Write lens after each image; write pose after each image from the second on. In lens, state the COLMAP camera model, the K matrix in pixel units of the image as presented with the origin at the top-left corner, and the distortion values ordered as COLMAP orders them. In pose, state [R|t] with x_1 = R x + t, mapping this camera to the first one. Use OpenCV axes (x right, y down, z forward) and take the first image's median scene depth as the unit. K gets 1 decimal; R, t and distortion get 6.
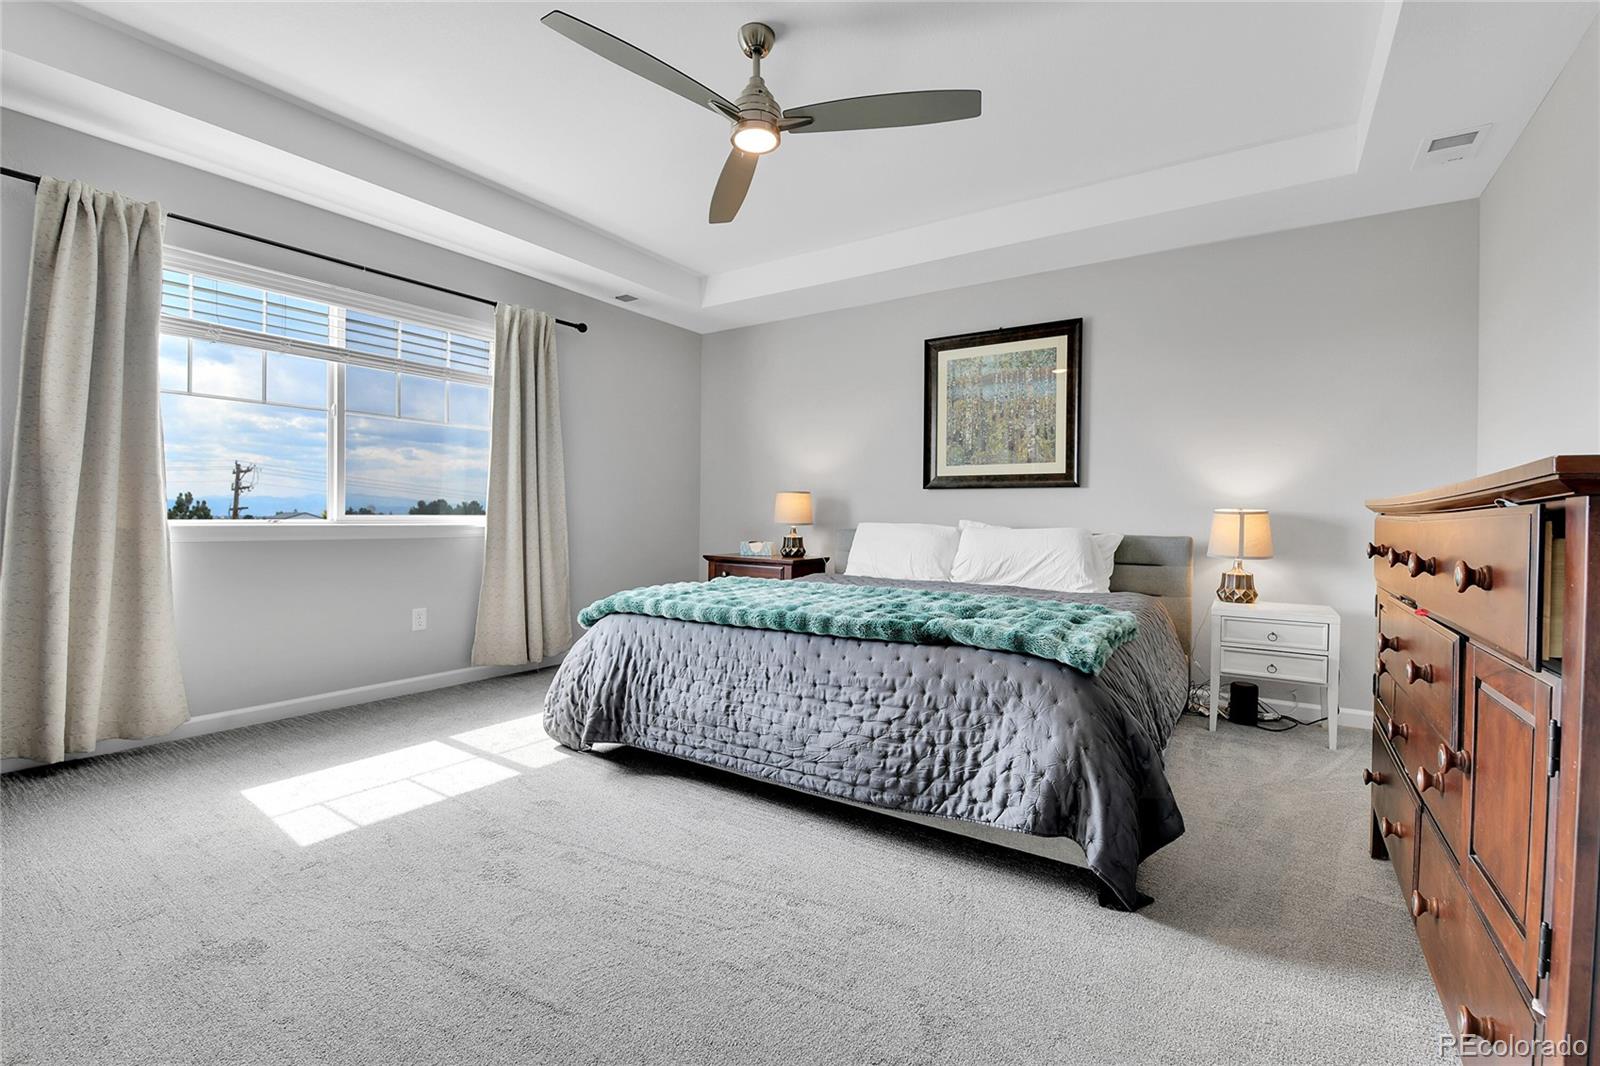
lens RADIAL K [[696.1, 0, 797.8], [0, 696.1, 521.6], [0, 0, 1]] dist [-0.001140, -0.010048]
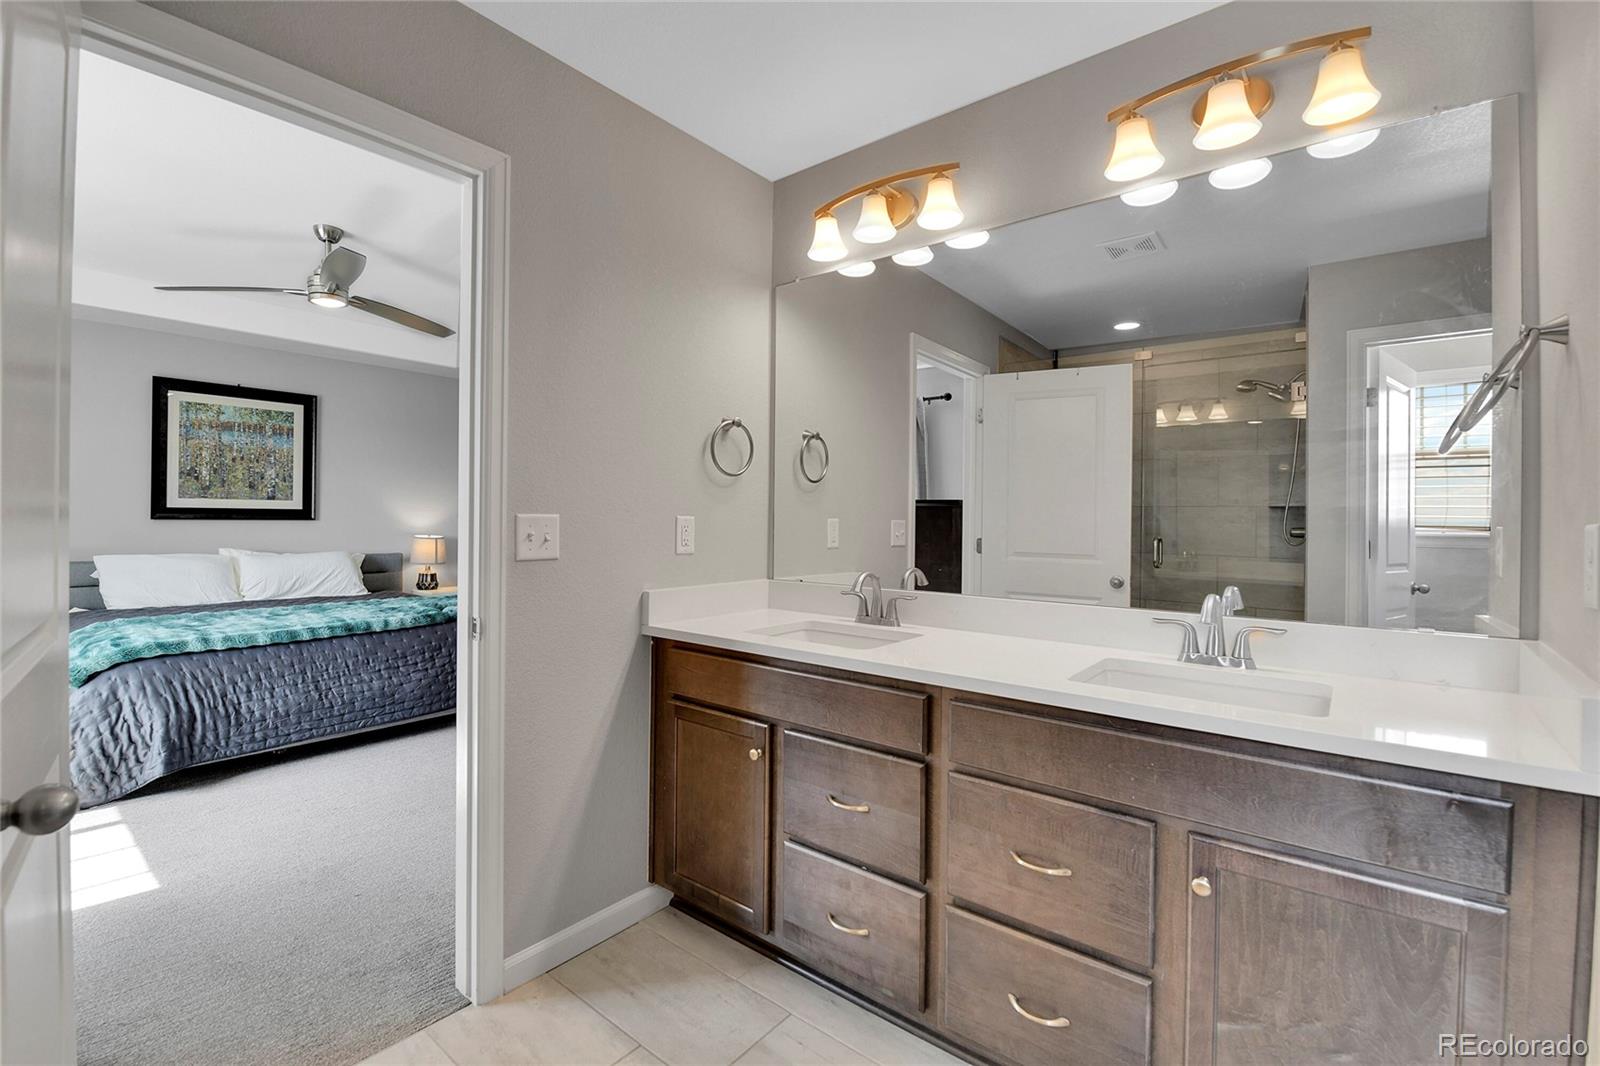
lens RADIAL K [[696.1, 0, 797.8], [0, 696.1, 521.6], [0, 0, 1]] dist [-0.001140, -0.010048]
pose [[0.087631, -0.011700, 0.996084, -0.843568], [-0.000667, 0.999930, 0.011804, -0.062020], [-0.996153, -0.001699, 0.087617, -0.055818]]
